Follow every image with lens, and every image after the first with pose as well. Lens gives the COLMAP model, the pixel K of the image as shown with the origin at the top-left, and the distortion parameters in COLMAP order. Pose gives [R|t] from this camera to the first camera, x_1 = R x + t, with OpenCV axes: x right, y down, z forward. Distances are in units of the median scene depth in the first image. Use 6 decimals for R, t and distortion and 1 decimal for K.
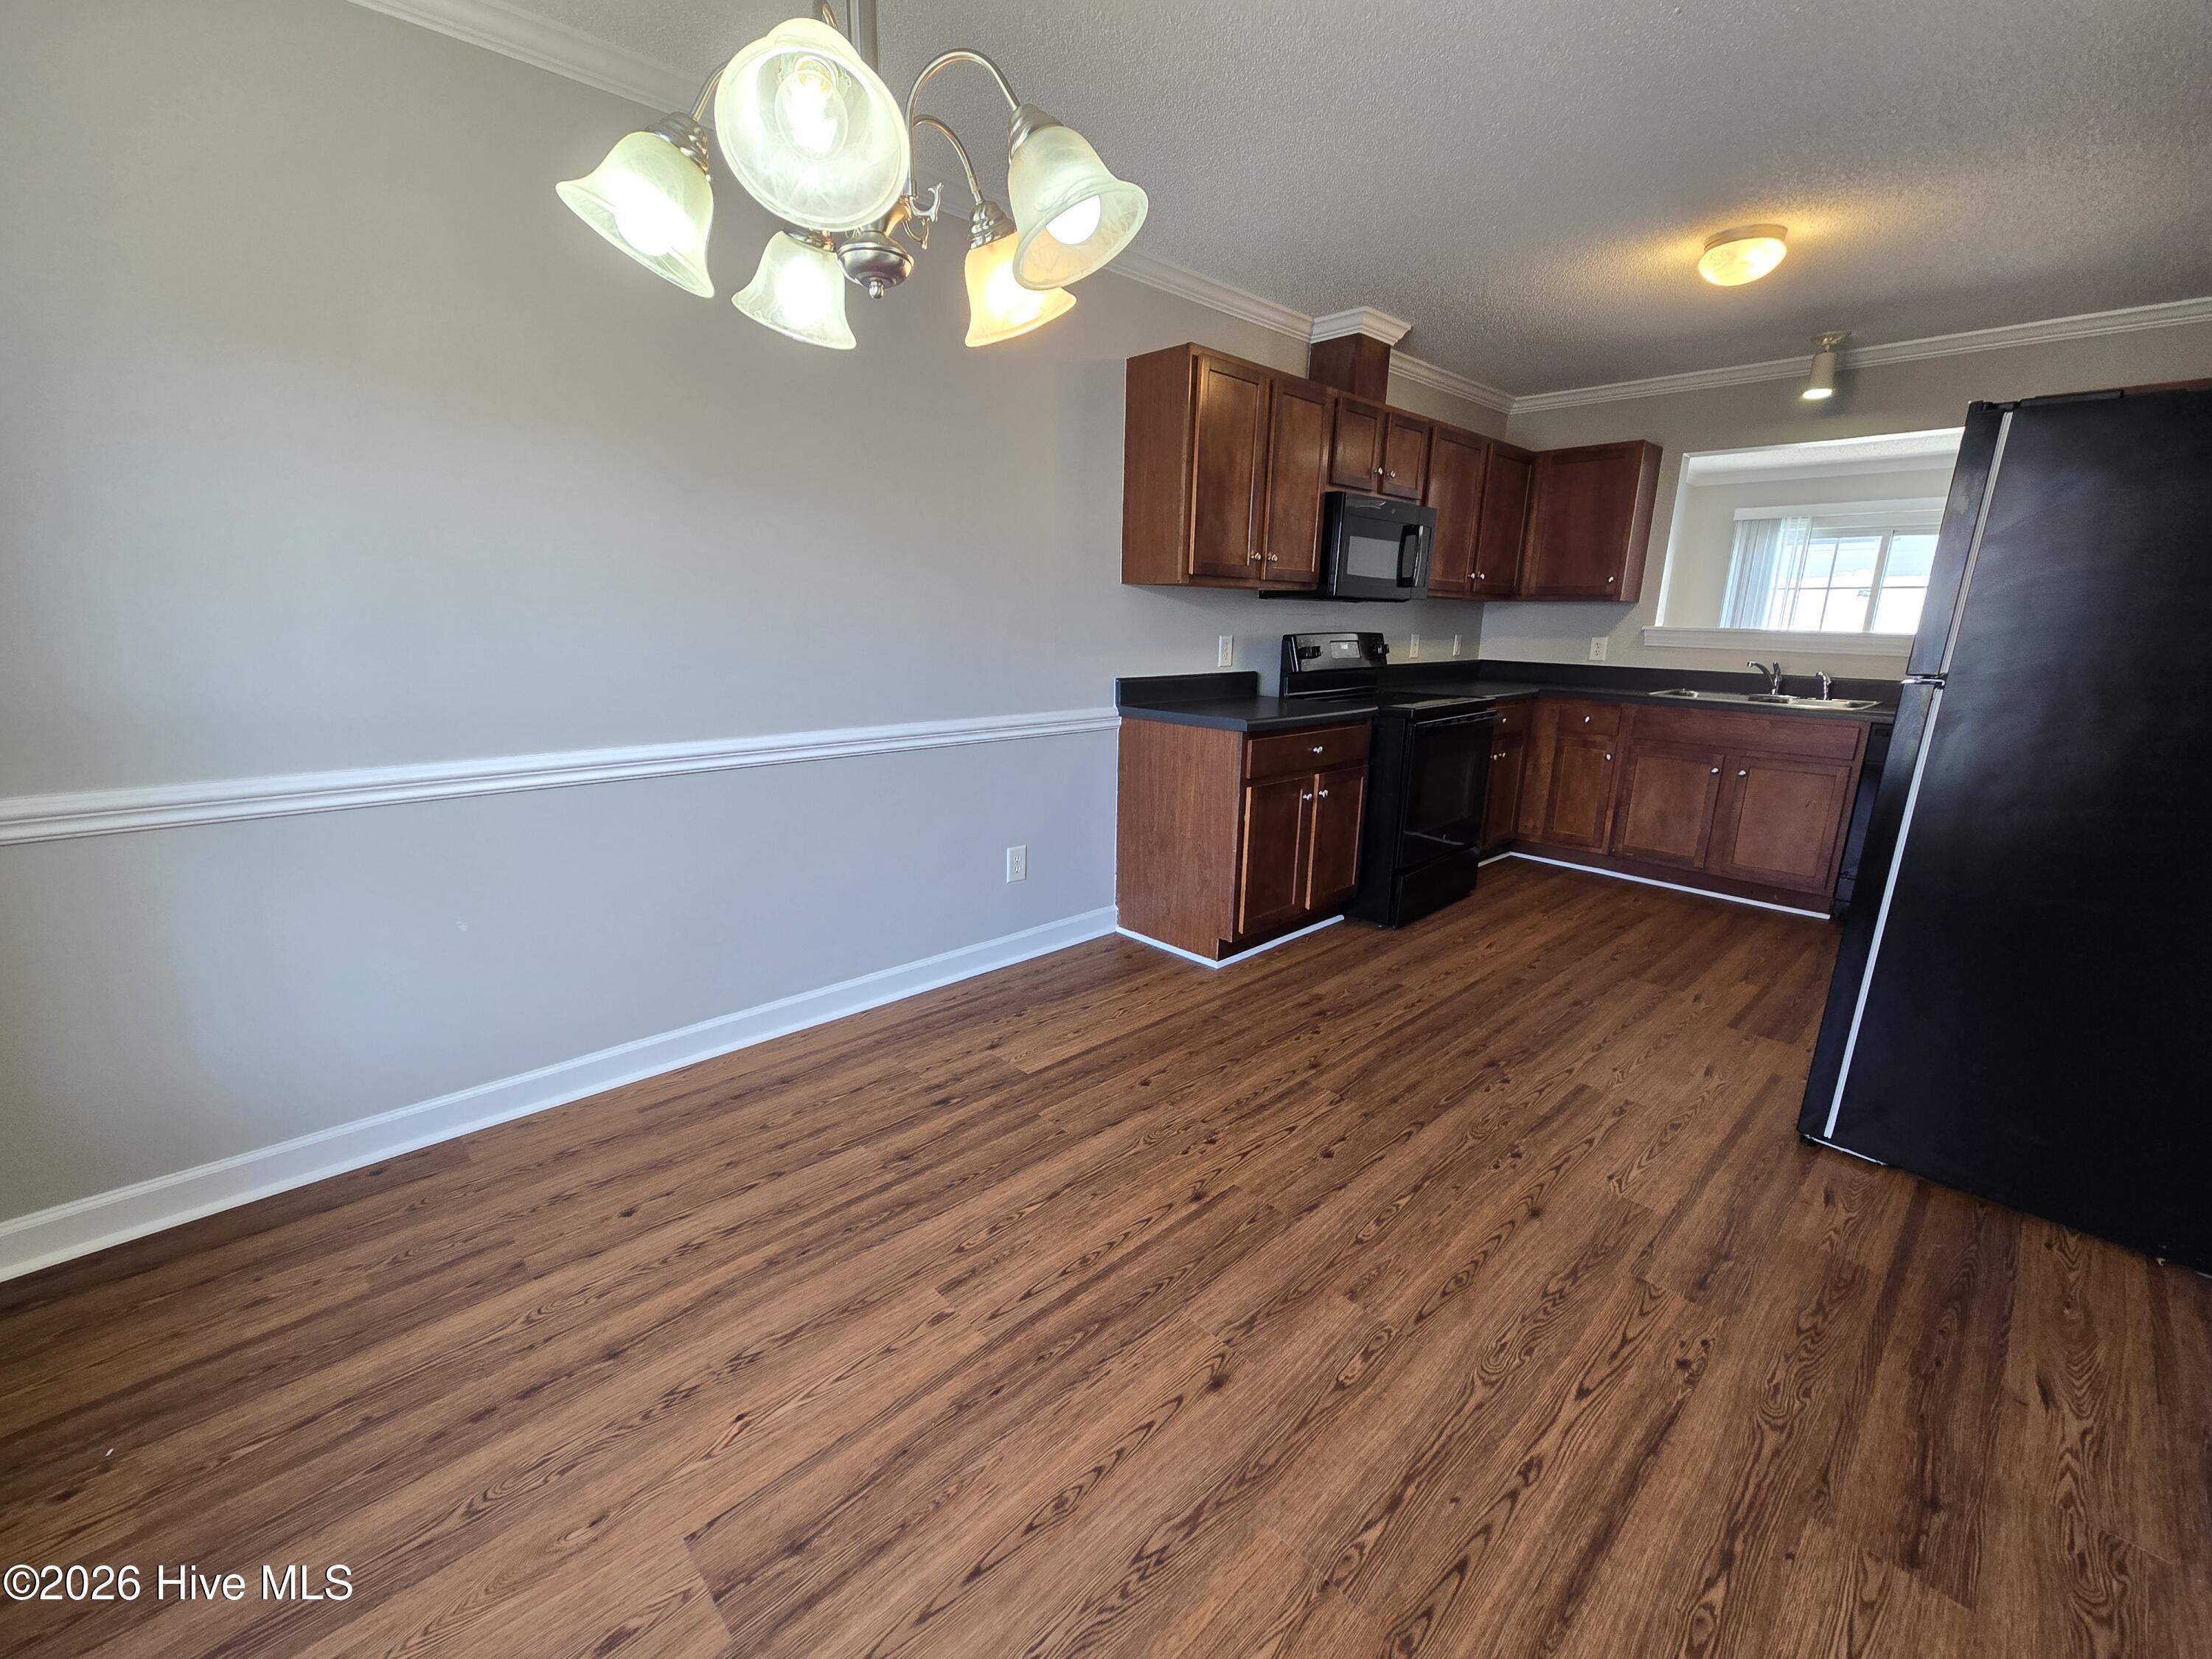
lens RADIAL K [[916.7, 0, 1091.6], [0, 916.7, 858.7], [0, 0, 1]] dist [0.002018, 0.000186]
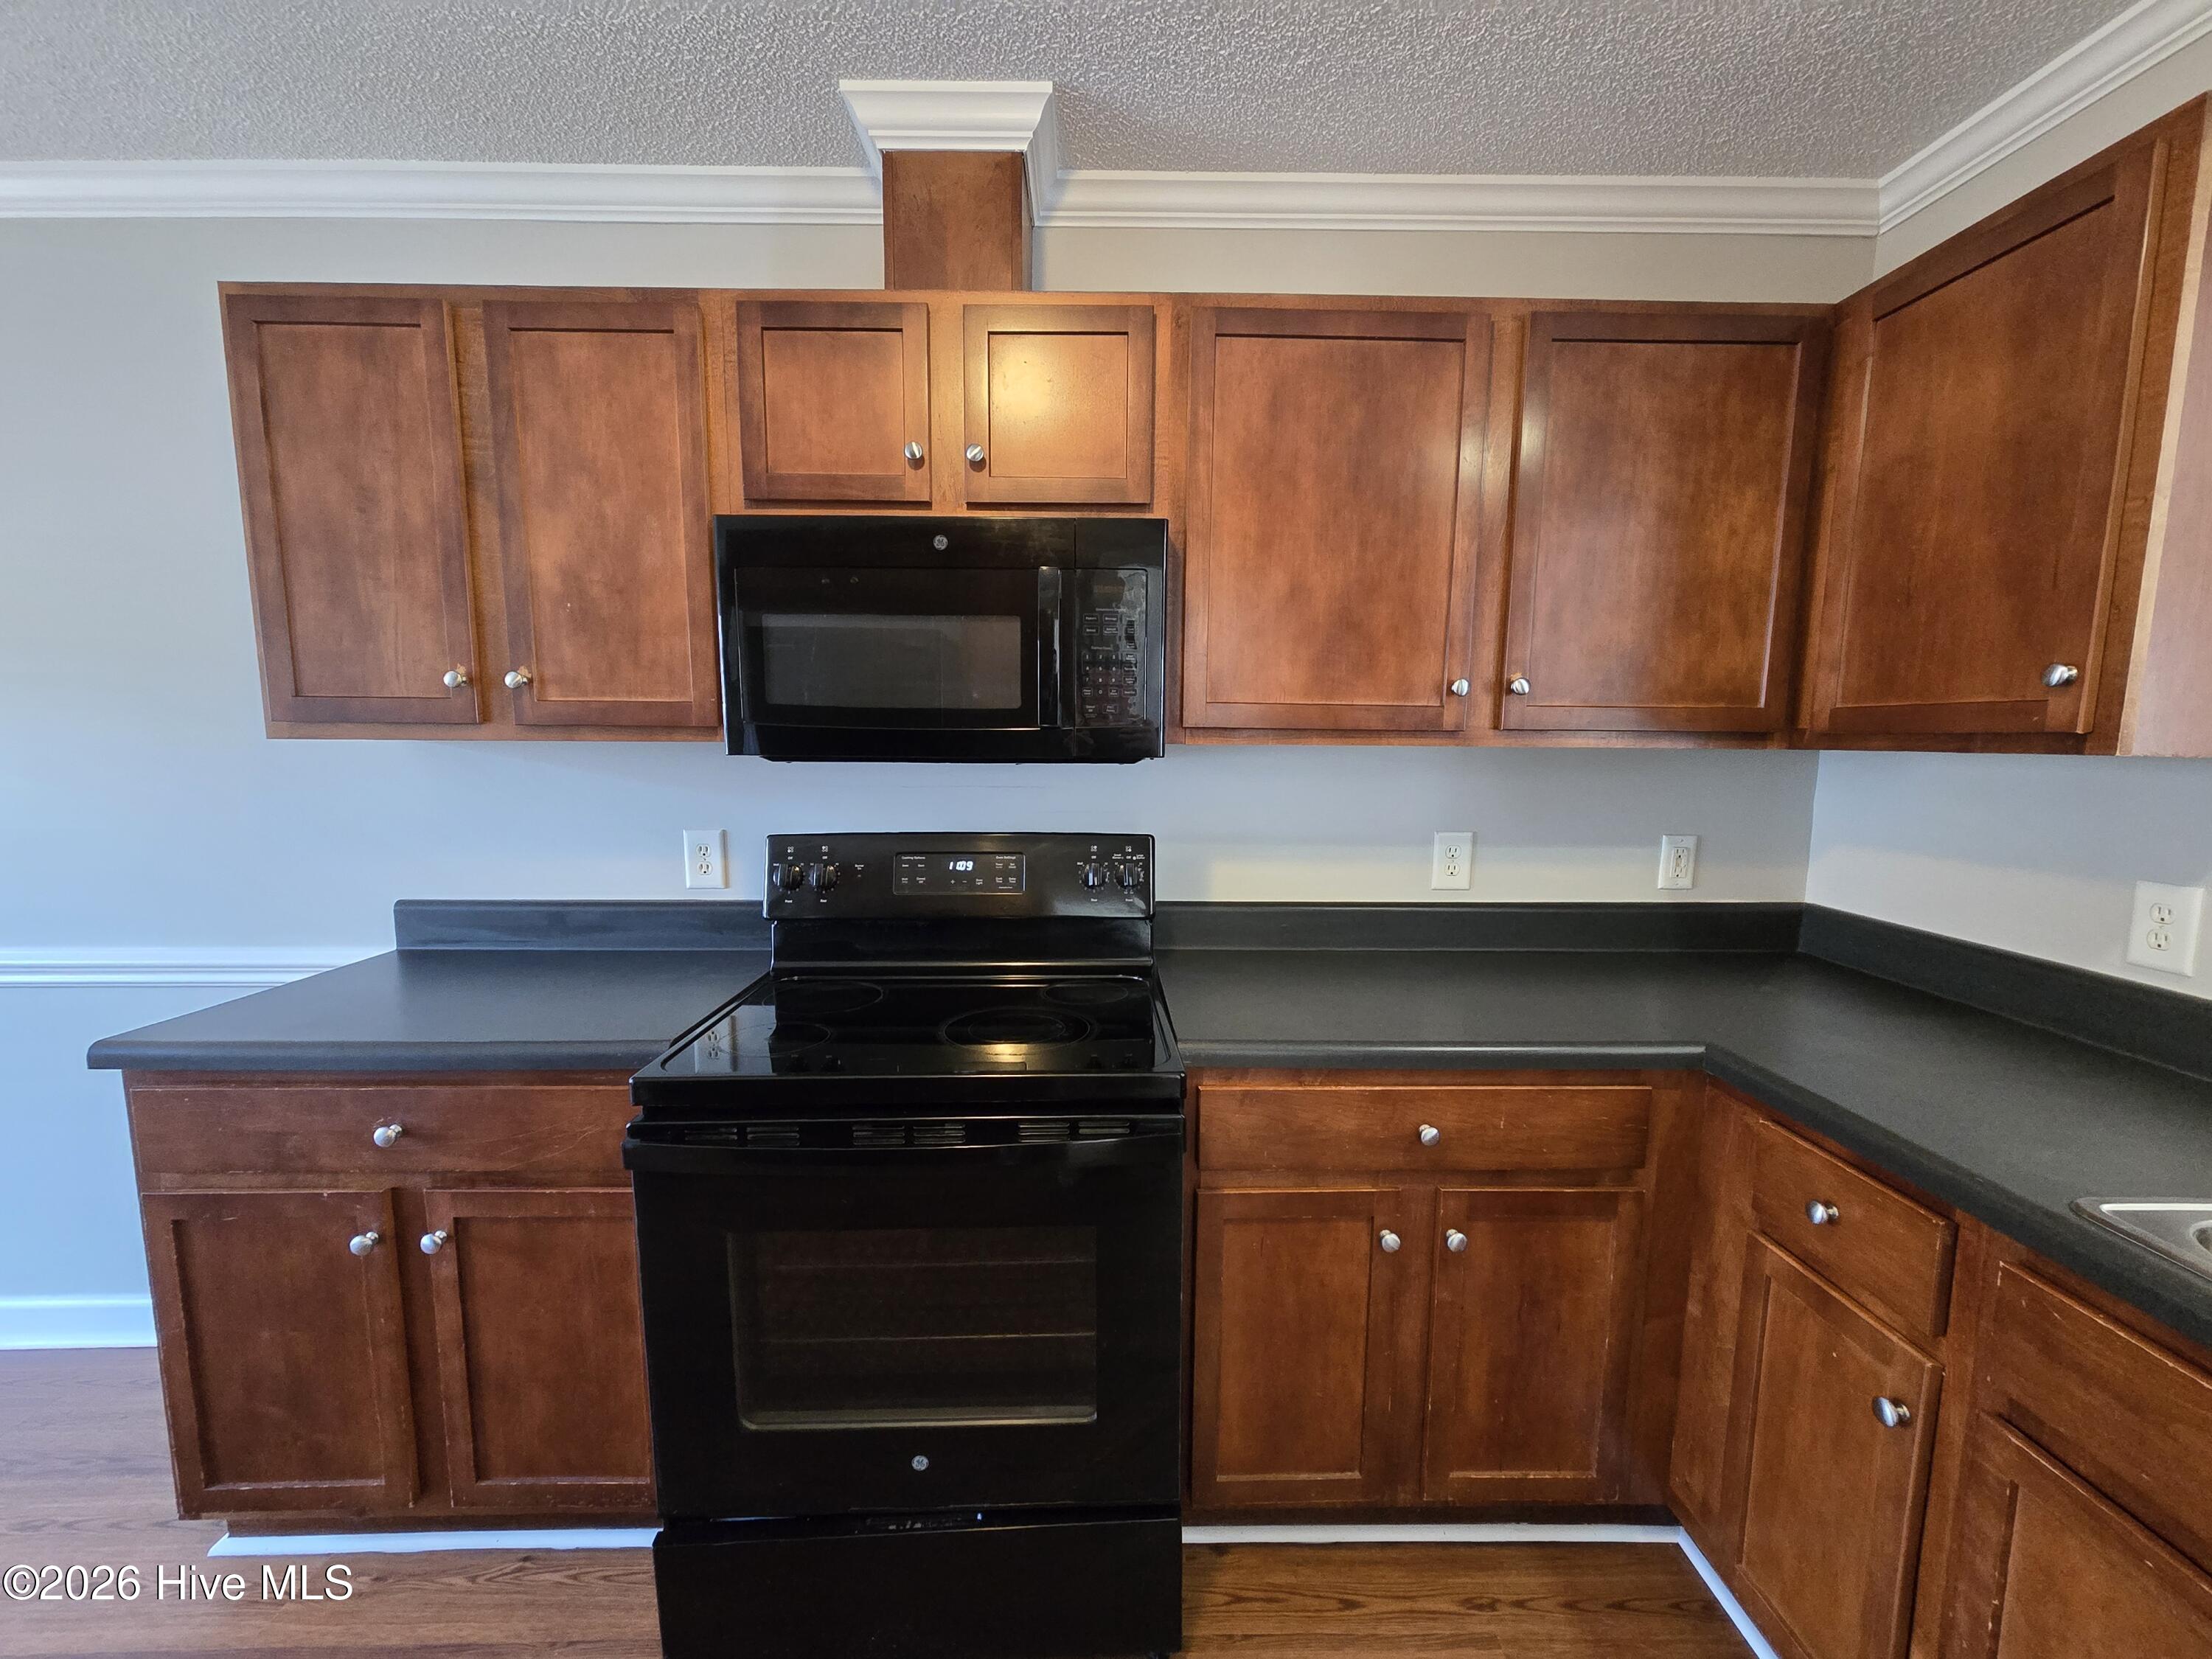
lens RADIAL K [[916.7, 0, 1107.8], [0, 916.7, 837.4], [0, 0, 1]] dist [0.002018, 0.000186]
pose [[0.743857, 0.066730, -0.664999, 0.563267], [-0.165518, 0.982400, -0.086565, -0.203425], [0.647519, 0.174461, 0.741810, 0.676707]]
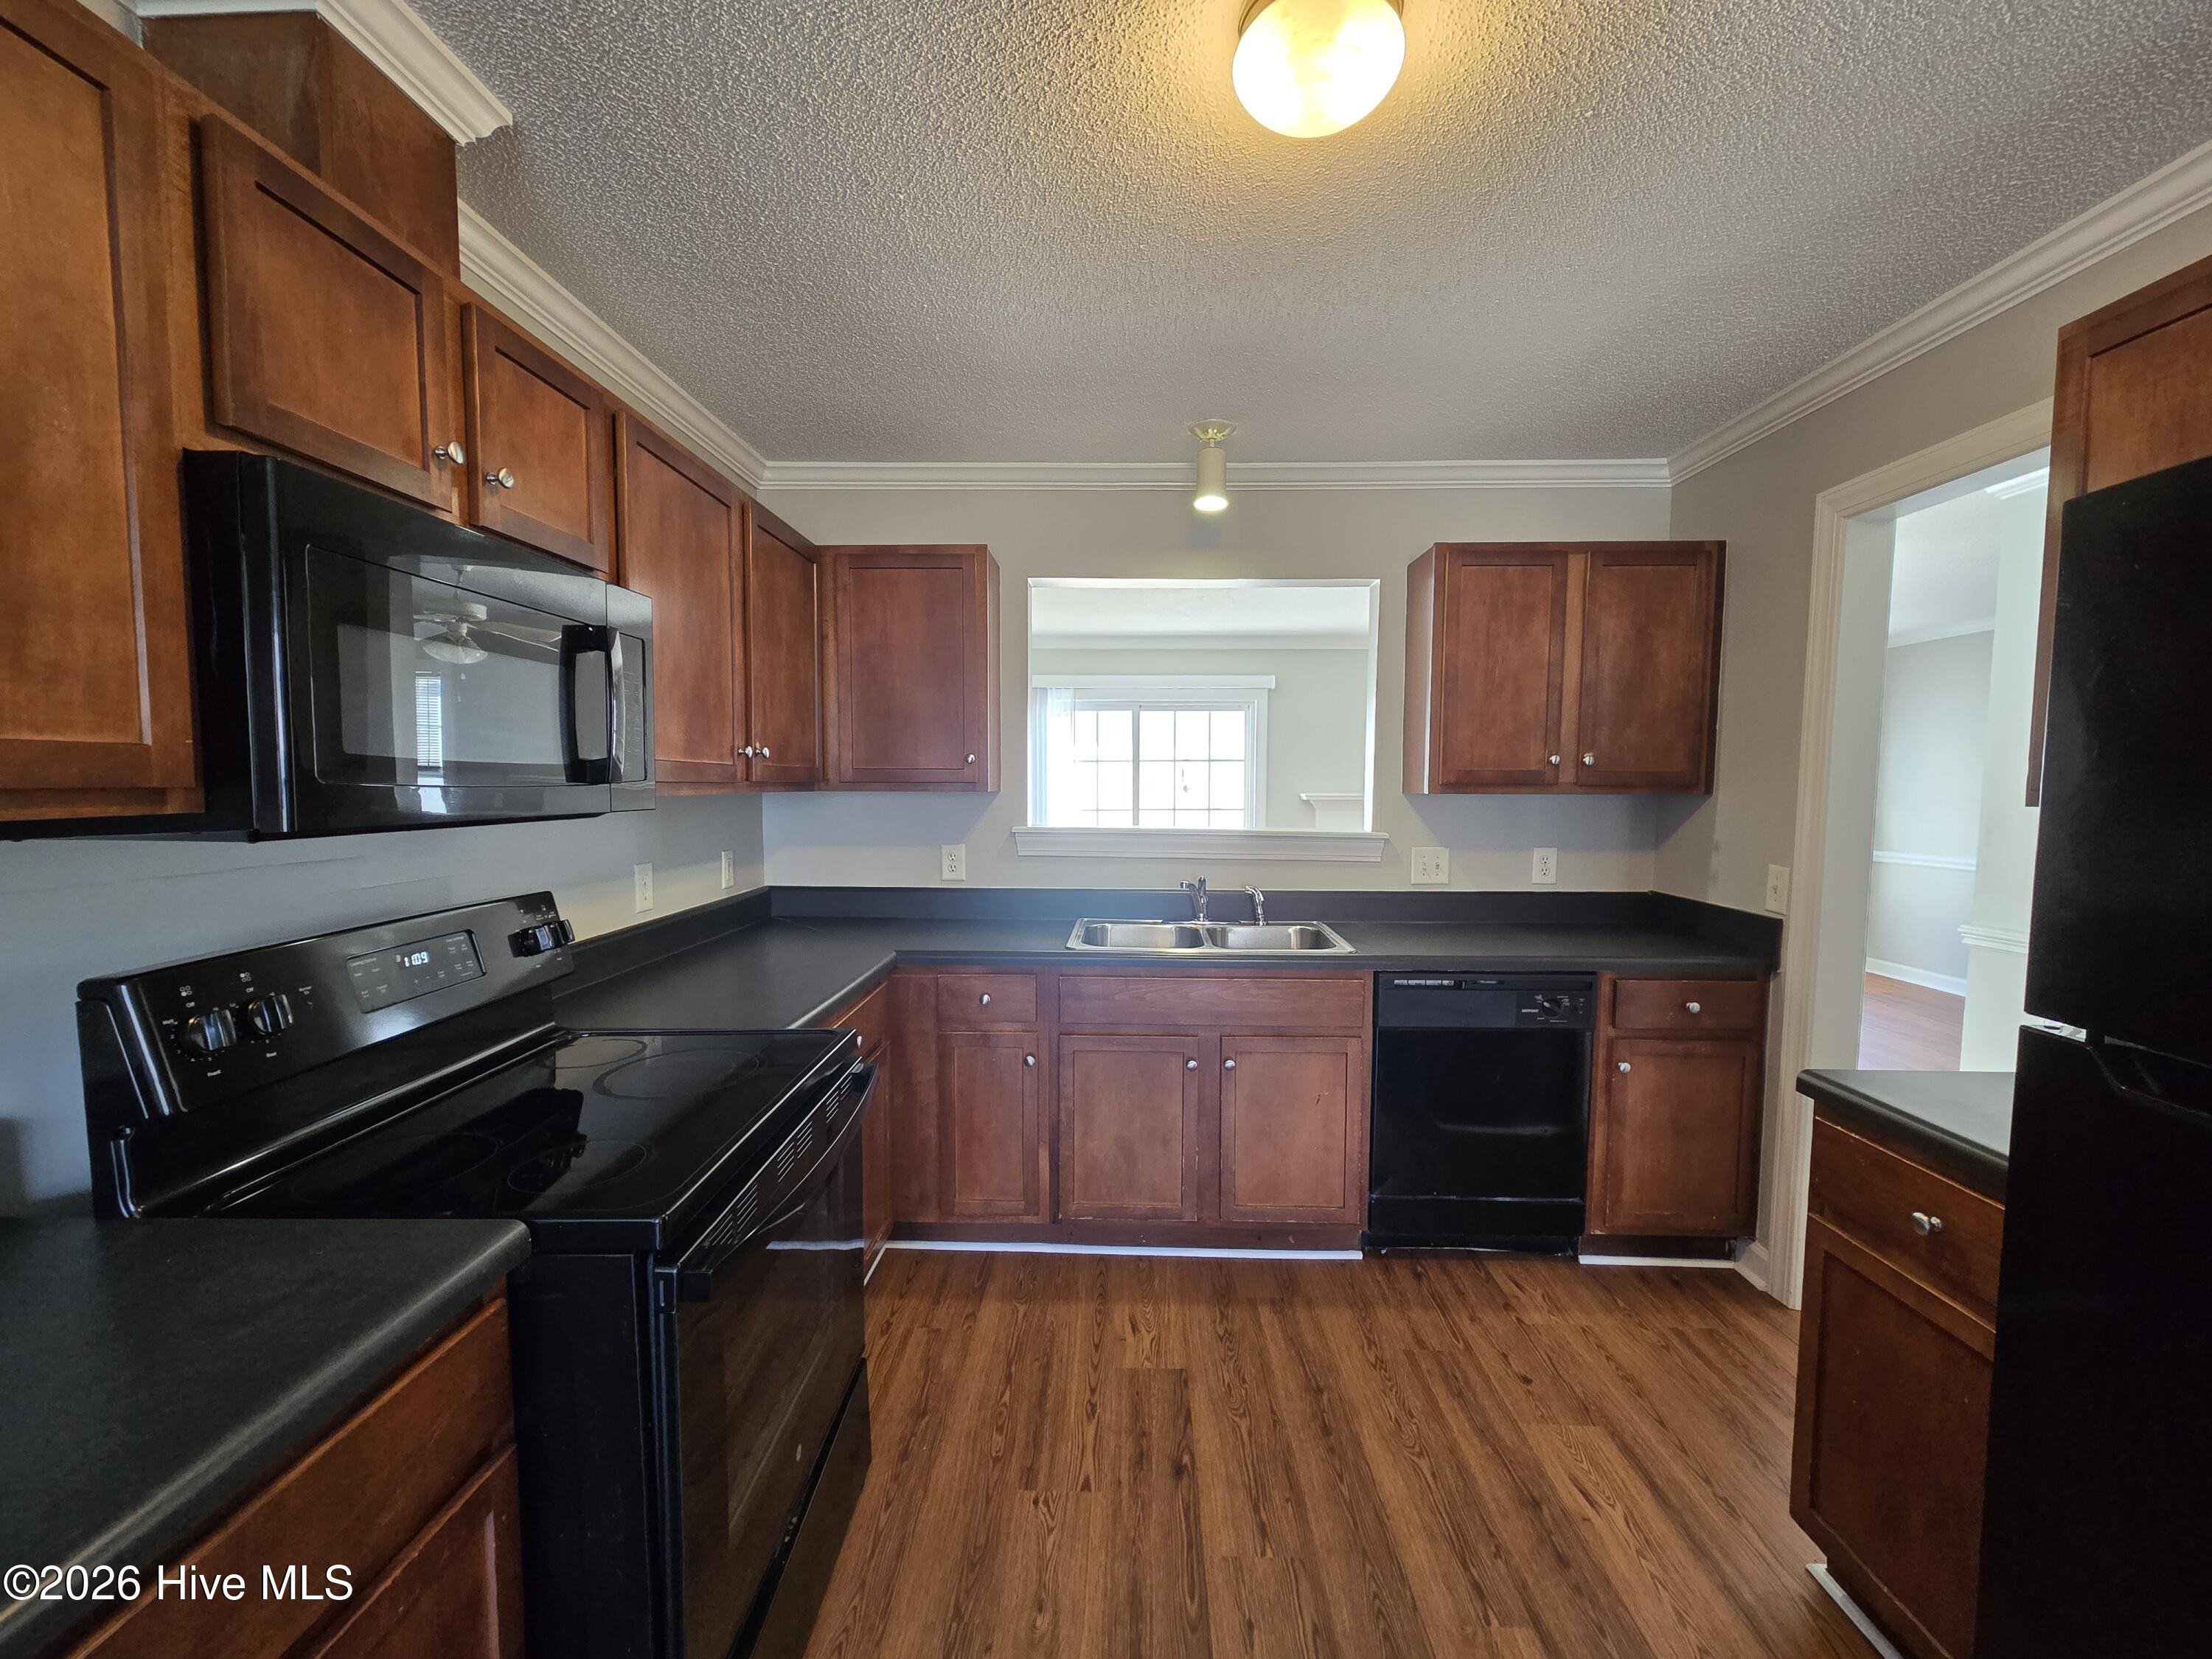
lens RADIAL K [[916.7, 0, 1117.4], [0, 916.7, 833.8], [0, 0, 1]] dist [0.002018, 0.000186]
pose [[0.693327, -0.057152, 0.718353, 0.201461], [0.192164, 0.975417, -0.107865, -0.177997], [-0.694529, 0.212827, 0.687266, 0.546095]]
